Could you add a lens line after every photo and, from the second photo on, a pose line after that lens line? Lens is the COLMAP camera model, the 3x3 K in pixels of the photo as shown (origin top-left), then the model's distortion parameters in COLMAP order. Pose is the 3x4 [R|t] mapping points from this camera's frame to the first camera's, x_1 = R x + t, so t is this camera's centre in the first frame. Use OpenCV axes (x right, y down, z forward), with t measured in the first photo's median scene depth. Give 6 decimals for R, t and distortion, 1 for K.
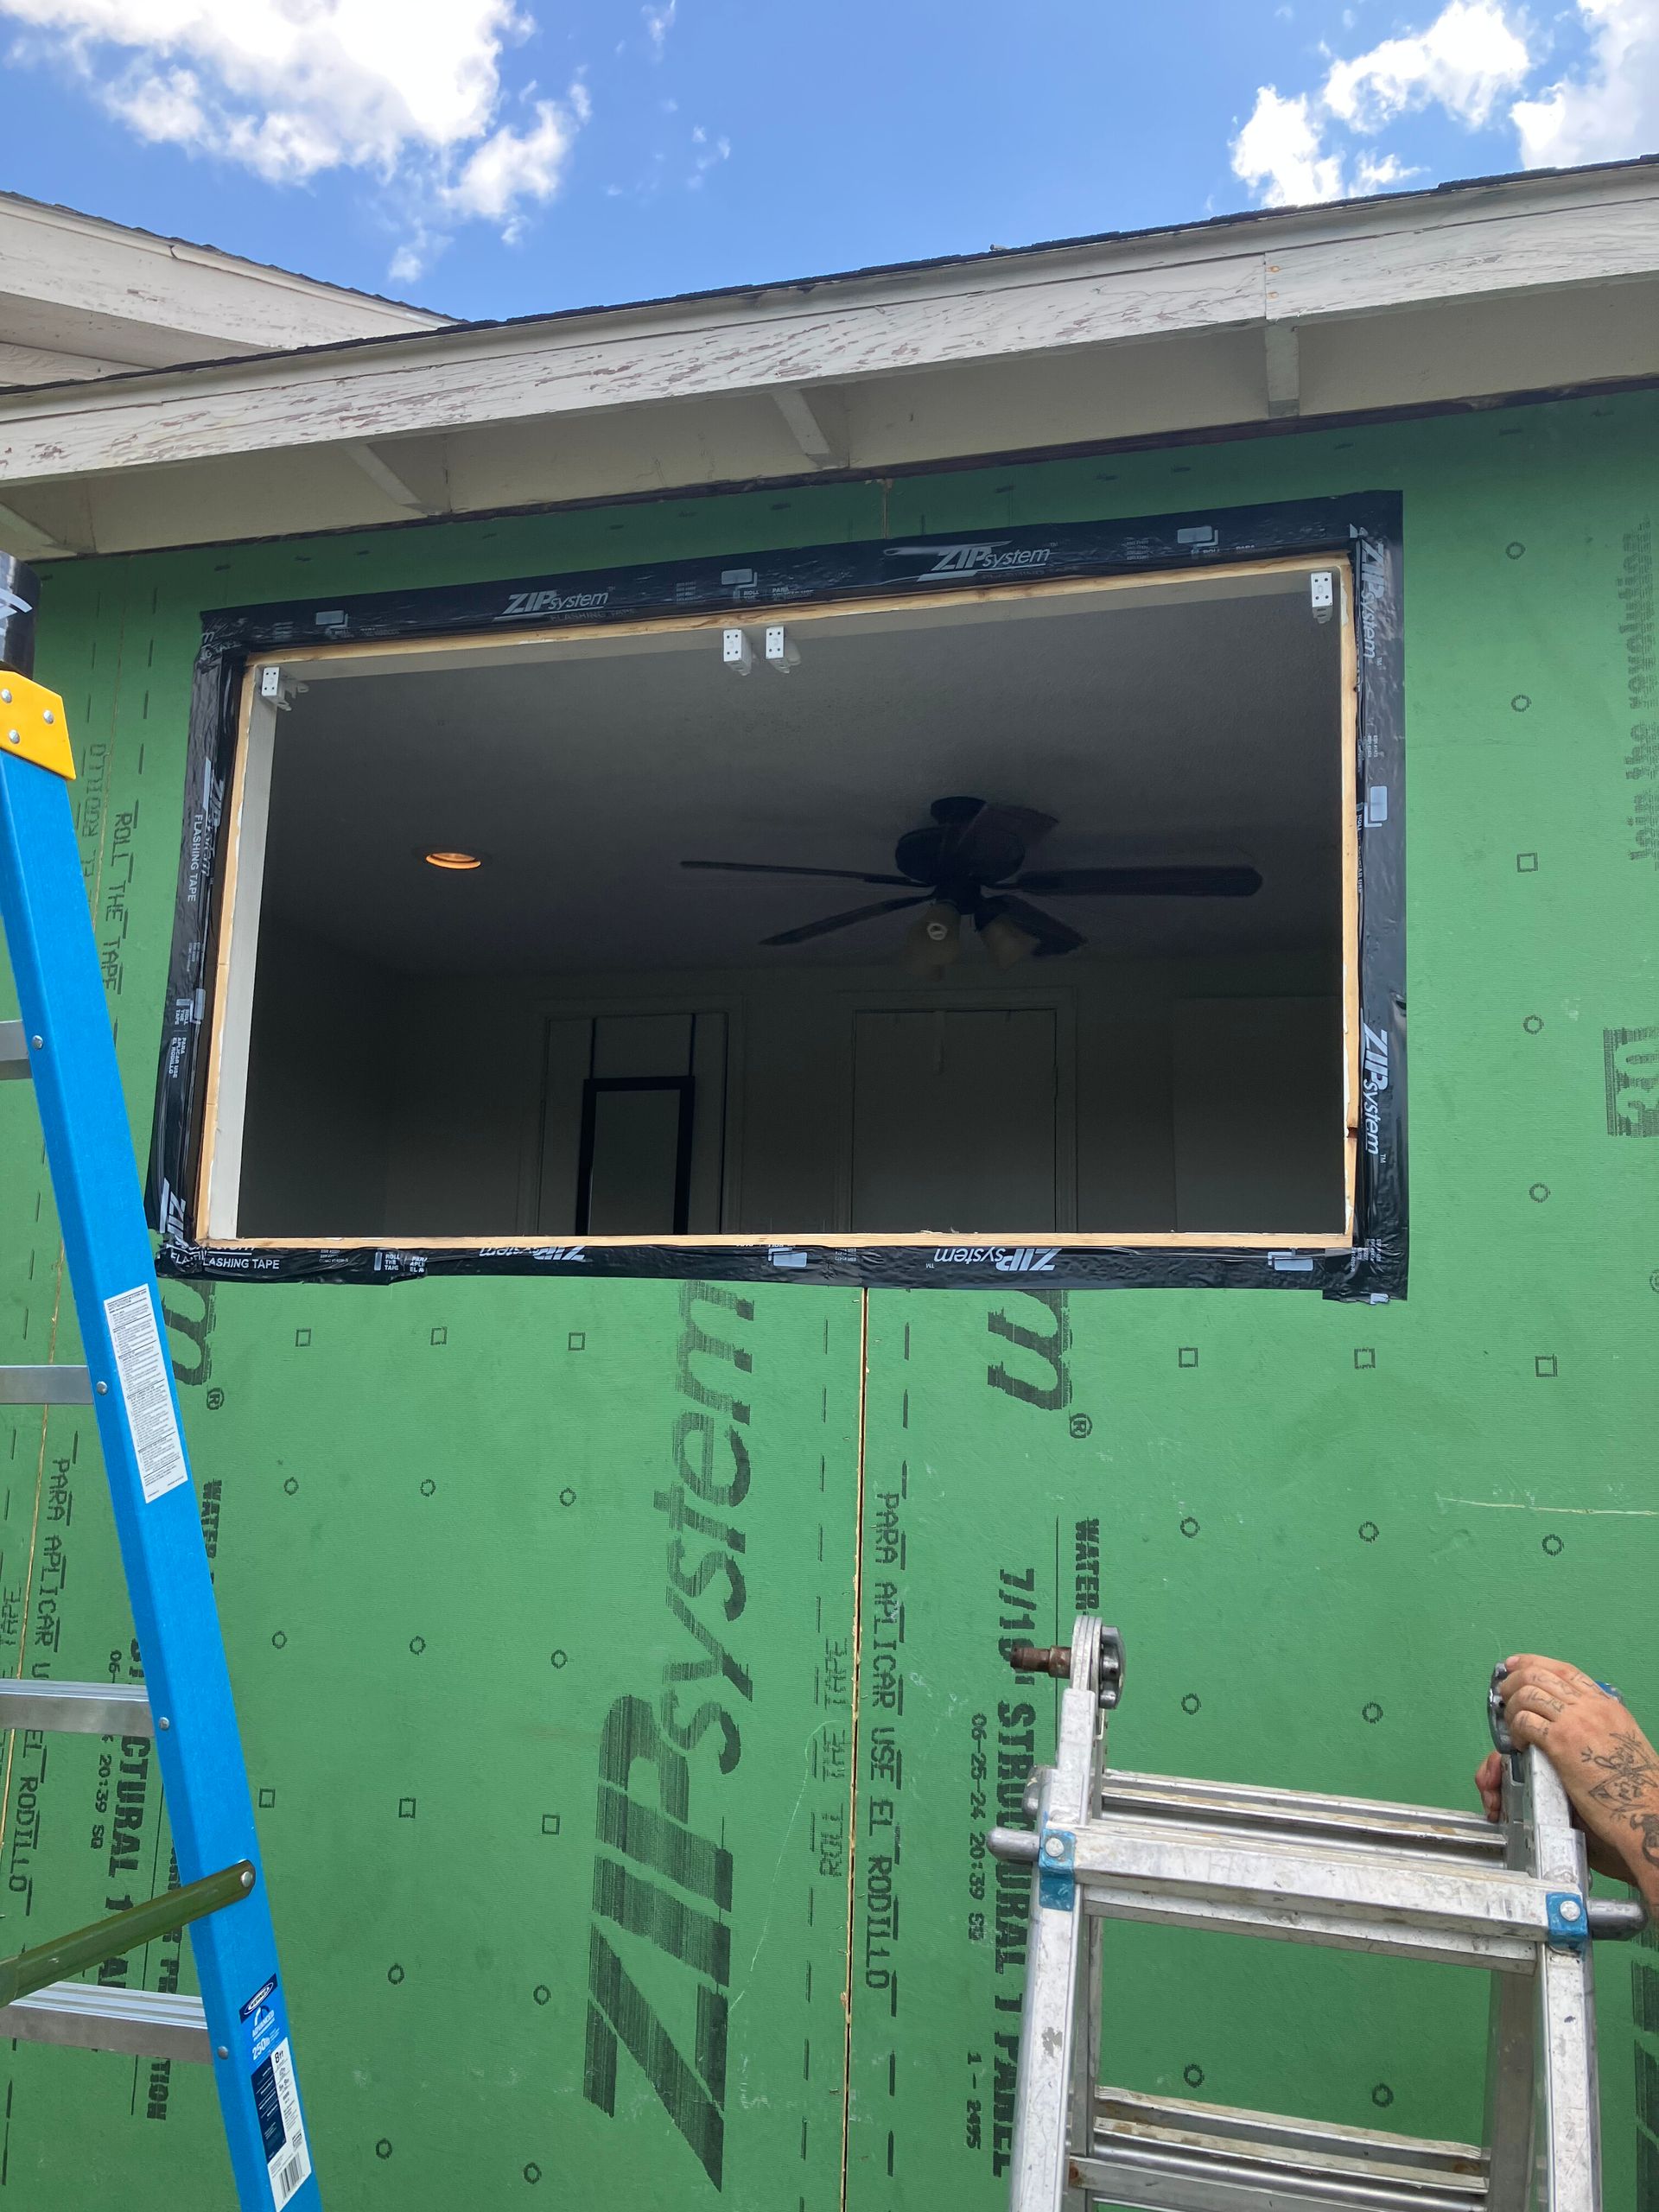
lens RADIAL K [[1820.8, 0, 821.7], [0, 1820.8, 1109.8], [0, 0, 1]] dist [0.039079, -0.051524]
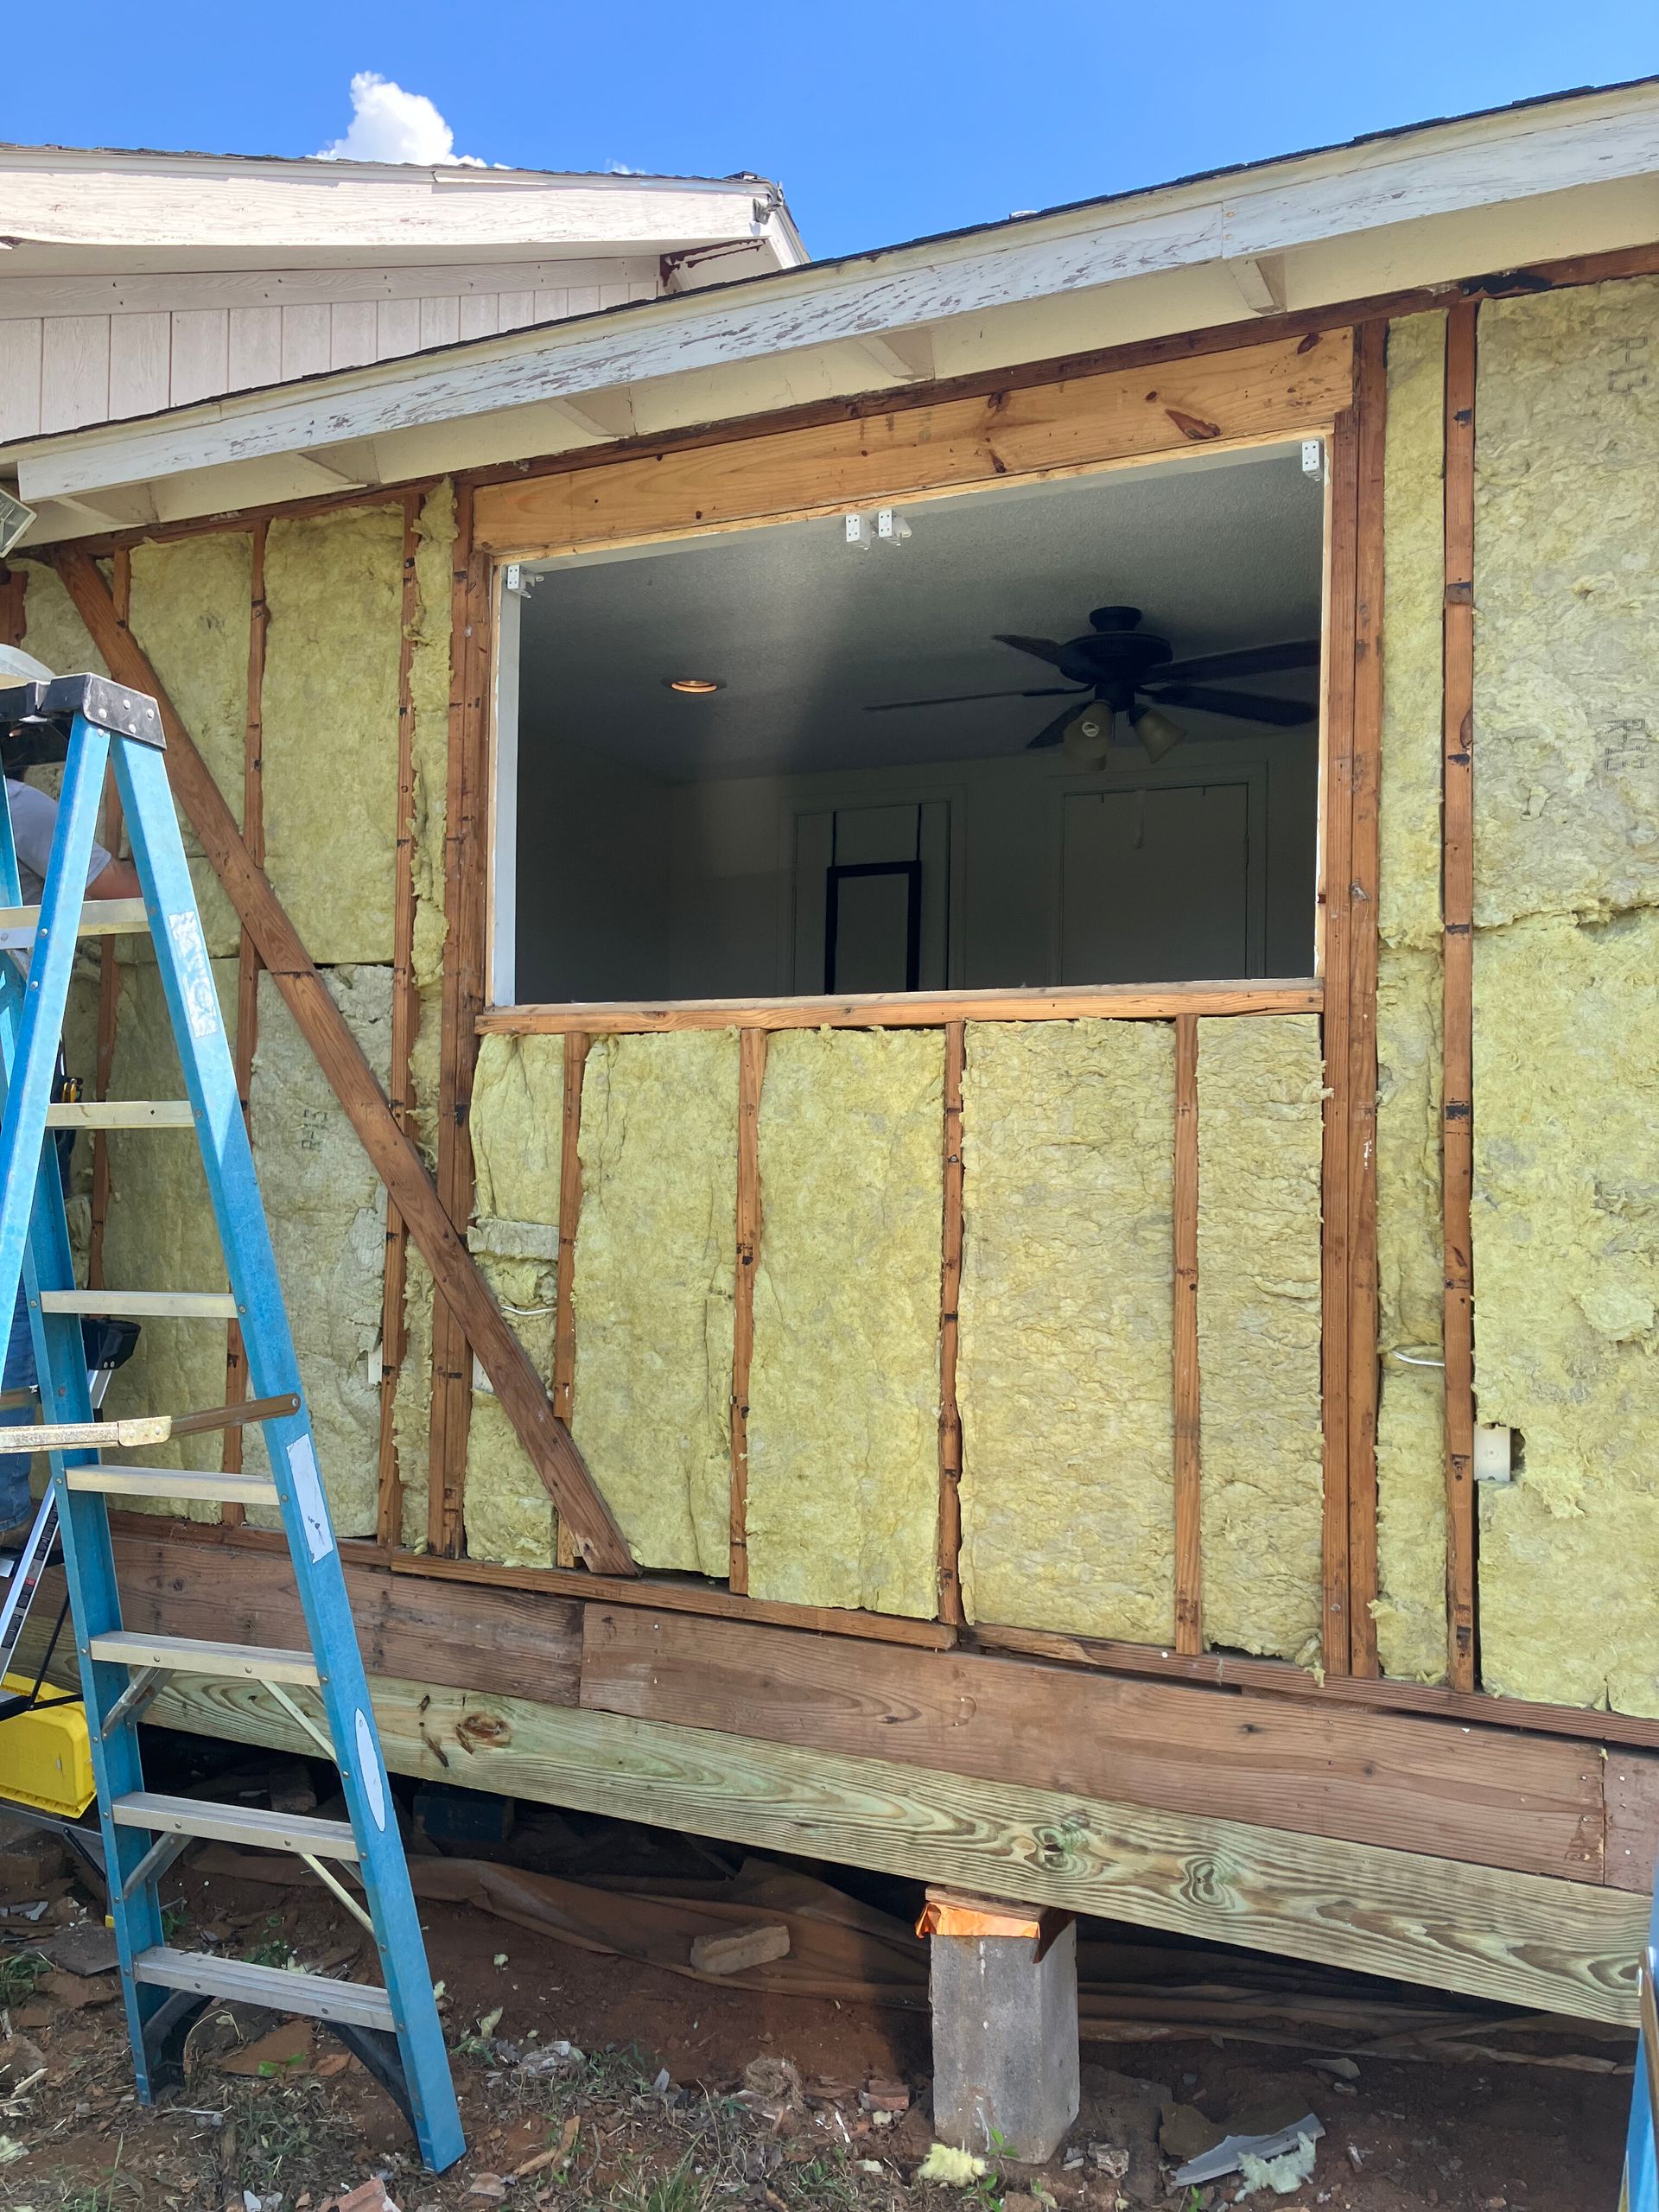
lens RADIAL K [[1852.2, 0, 831.0], [0, 1852.2, 1102.9], [0, 0, 1]] dist [-0.026738, -0.000531]
pose [[0.983270, -0.024158, -0.180544, 0.159003], [0.045561, 0.992279, 0.115355, -0.008663], [0.176363, -0.121651, 0.976779, -0.300210]]
